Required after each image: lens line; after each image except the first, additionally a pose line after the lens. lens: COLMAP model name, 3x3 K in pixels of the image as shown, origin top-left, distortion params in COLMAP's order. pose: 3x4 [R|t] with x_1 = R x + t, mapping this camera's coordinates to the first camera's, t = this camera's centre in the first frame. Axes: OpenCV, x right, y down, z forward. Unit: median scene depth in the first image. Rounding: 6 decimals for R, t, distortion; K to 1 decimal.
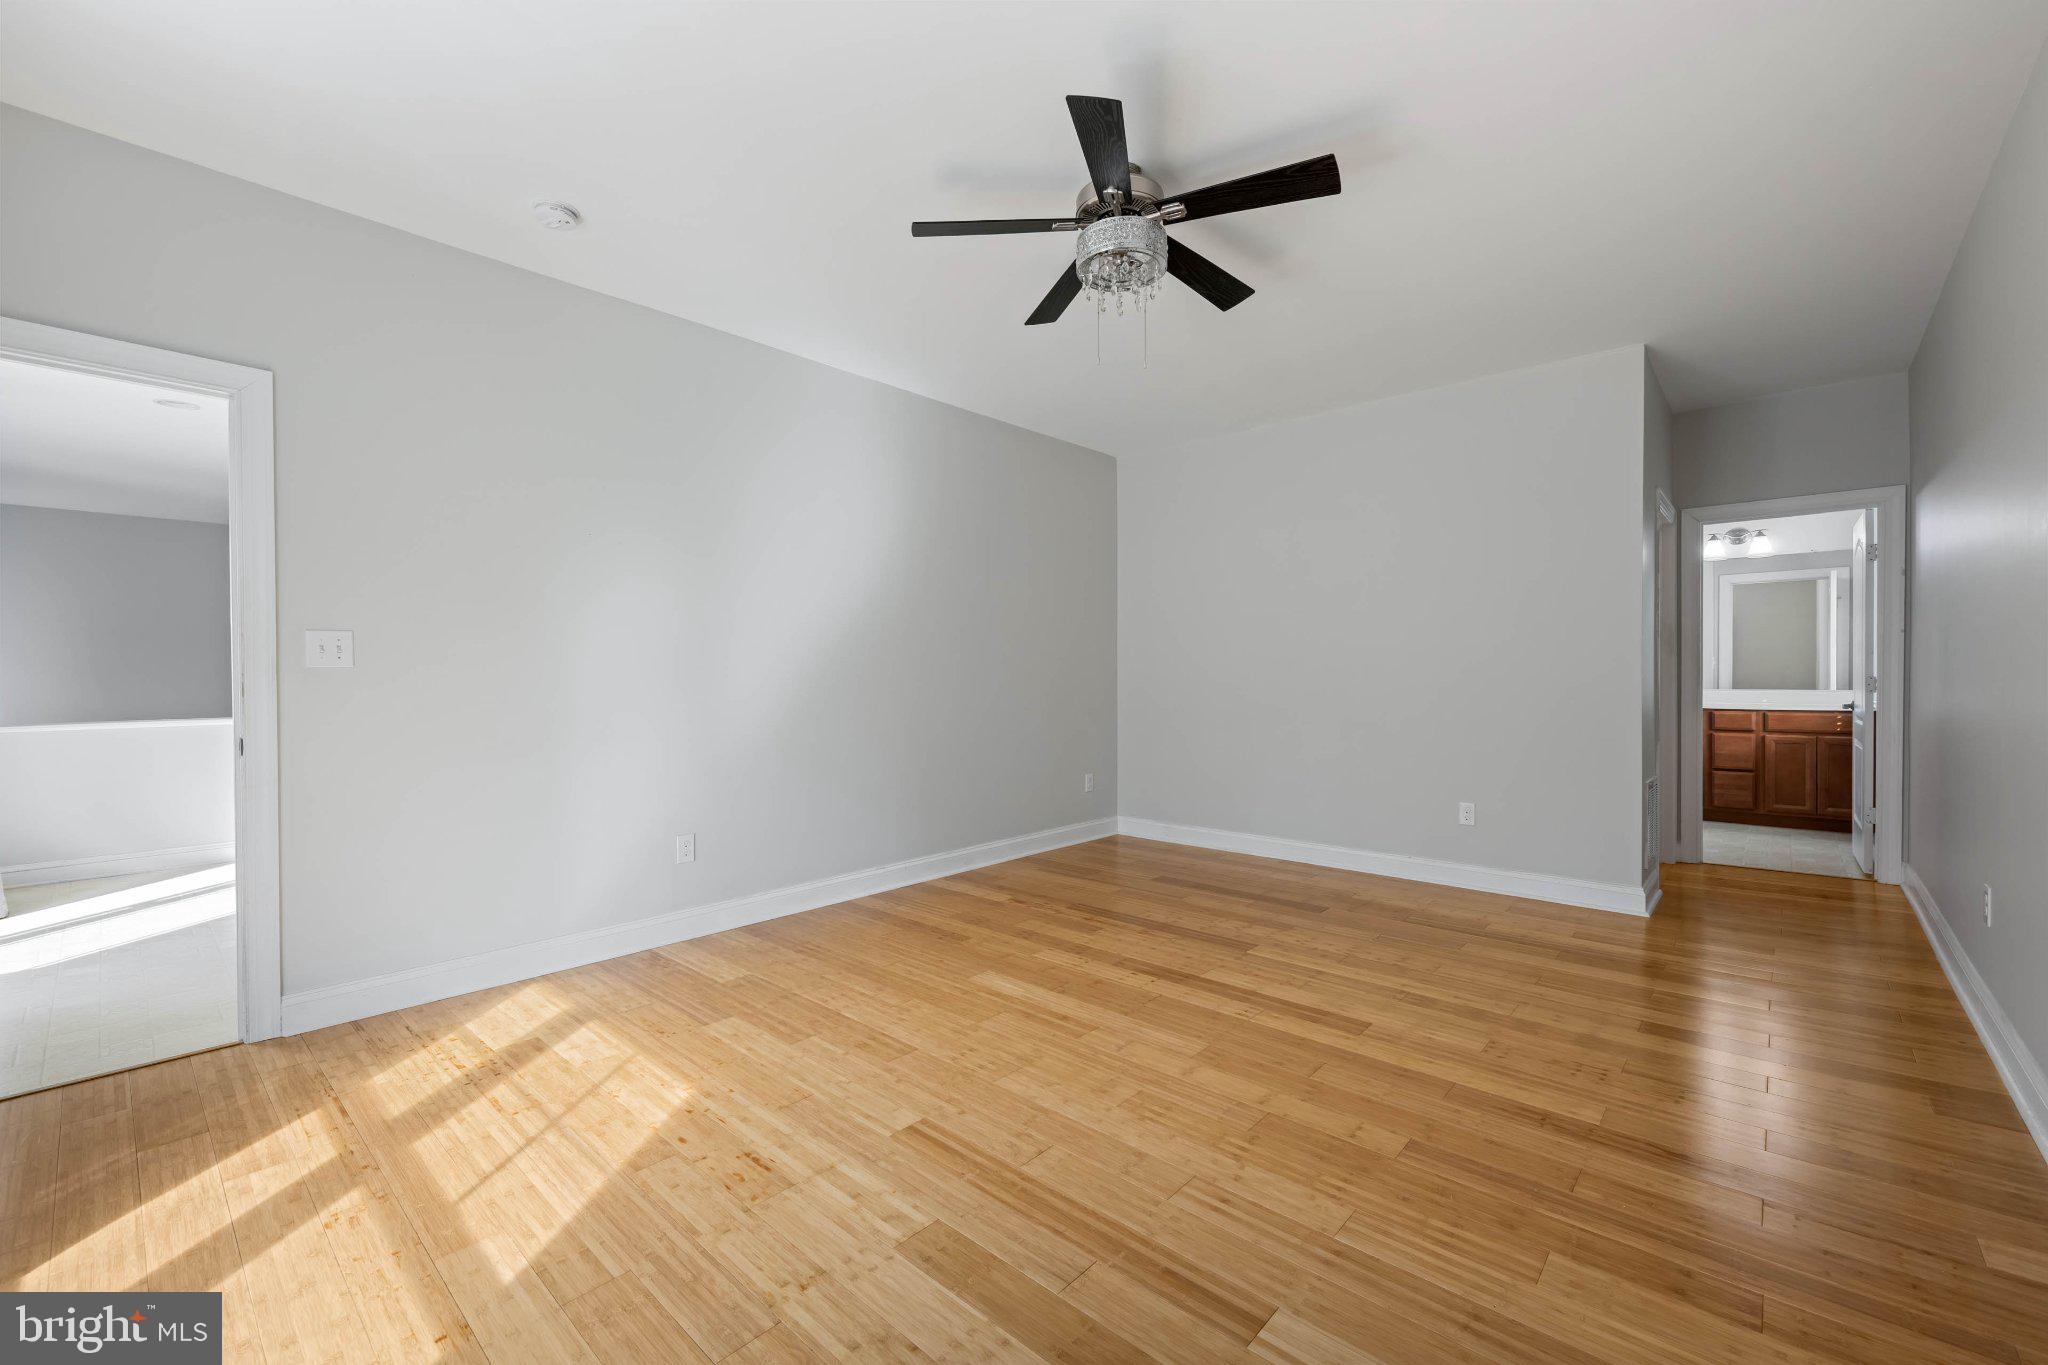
lens RADIAL K [[835.8, 0, 1030.8], [0, 835.8, 672.9], [0, 0, 1]] dist [0.000852, 0.000388]
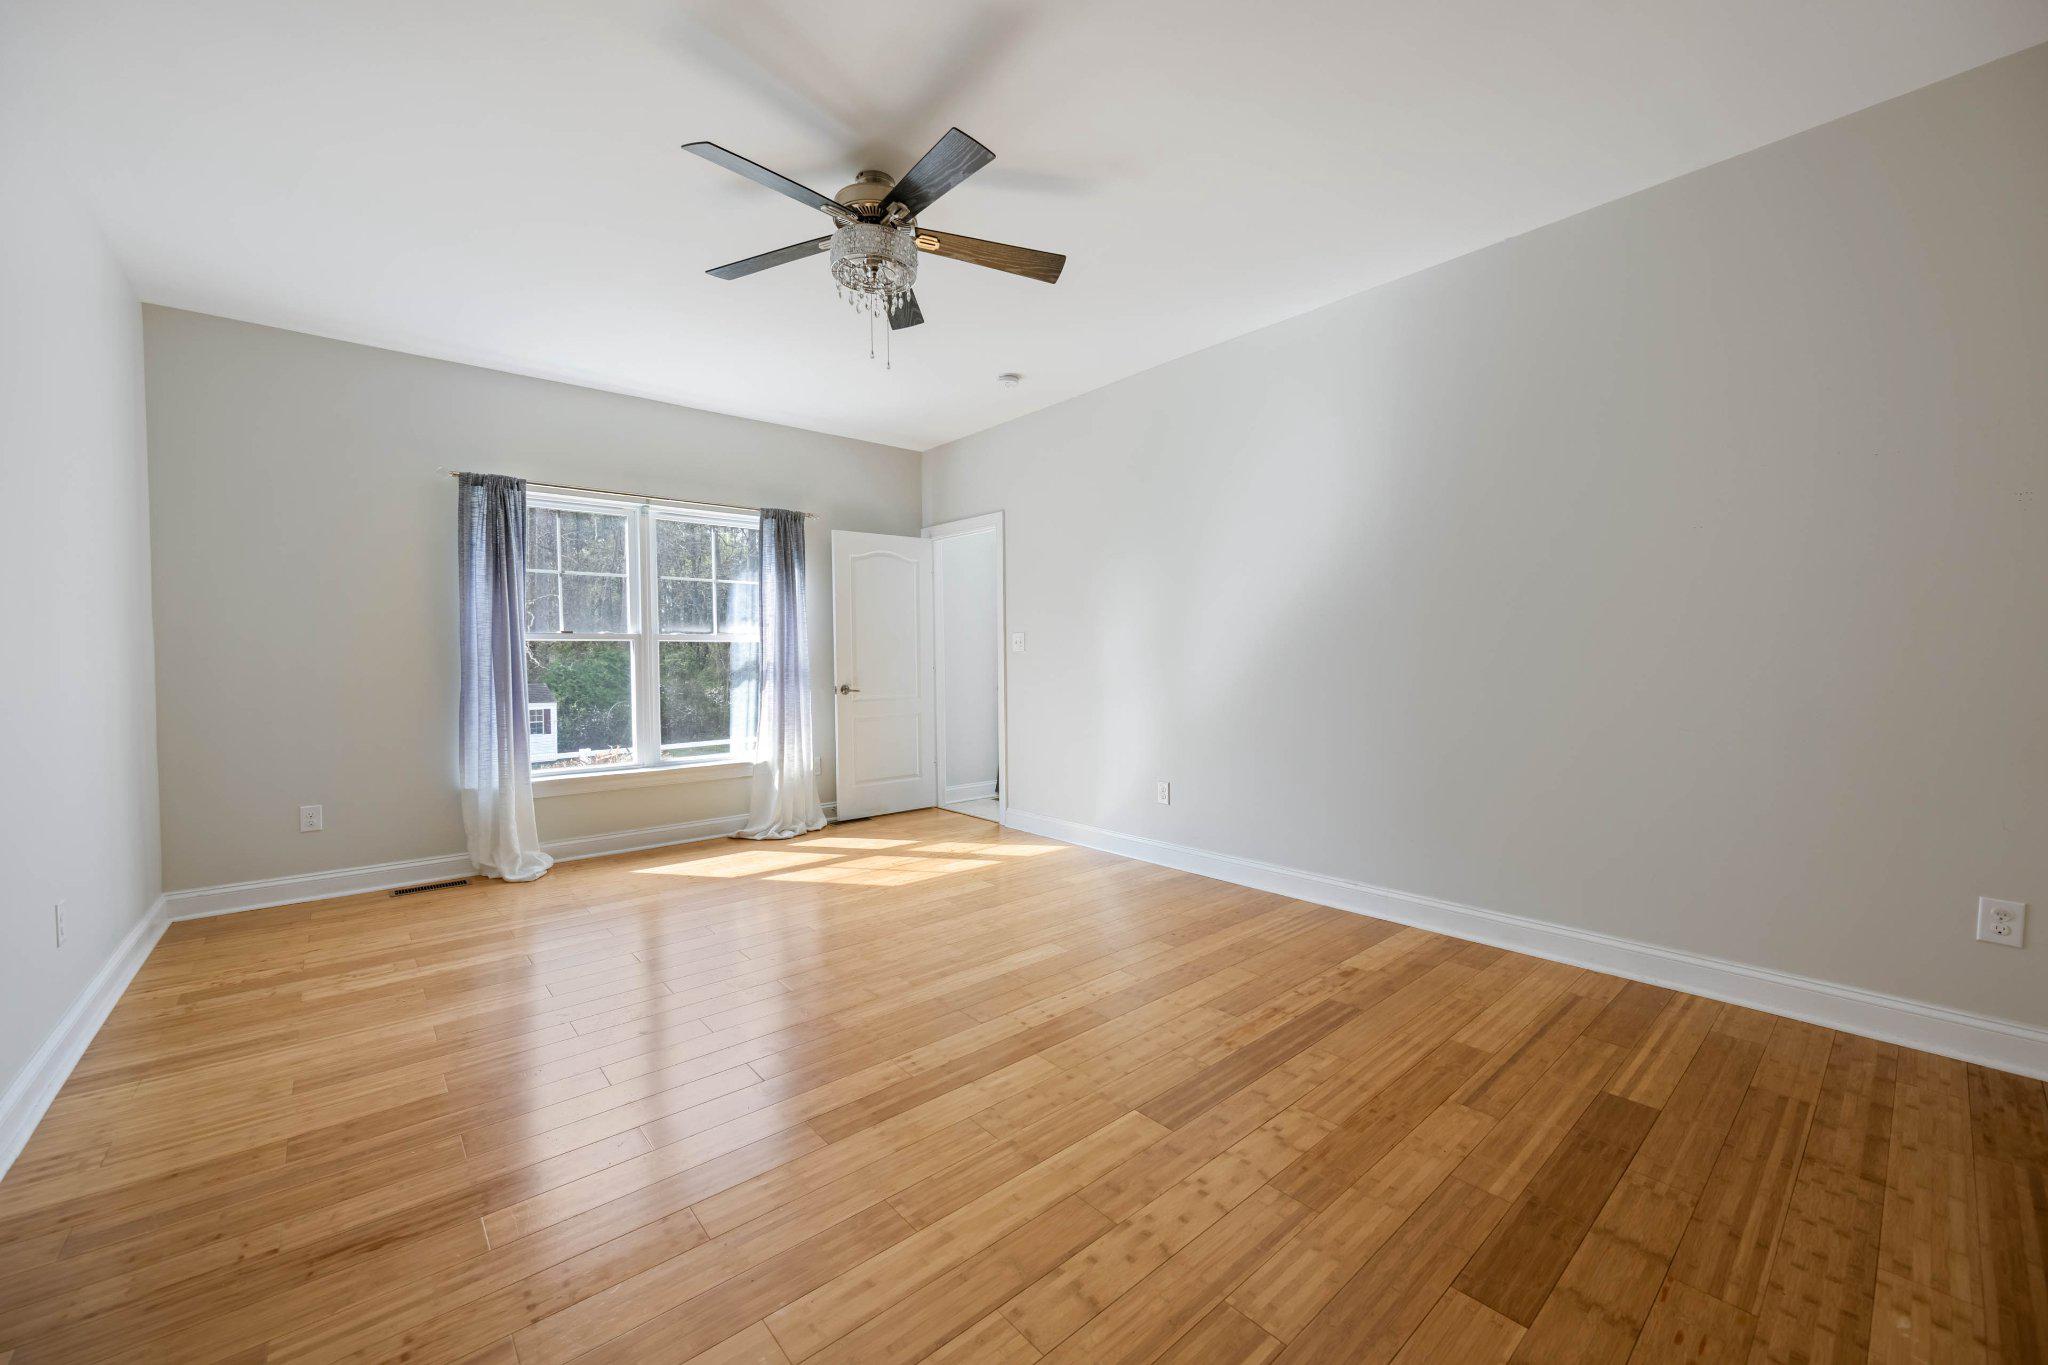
lens RADIAL K [[815.5, 0, 1037.6], [0, 815.5, 682.6], [0, 0, 1]] dist [0.006366, 0.000269]
pose [[-0.133443, 0.037623, -0.990342, 0.871711], [0.016889, 0.999220, 0.035685, -0.003869], [0.990913, -0.011964, -0.133975, 1.037768]]
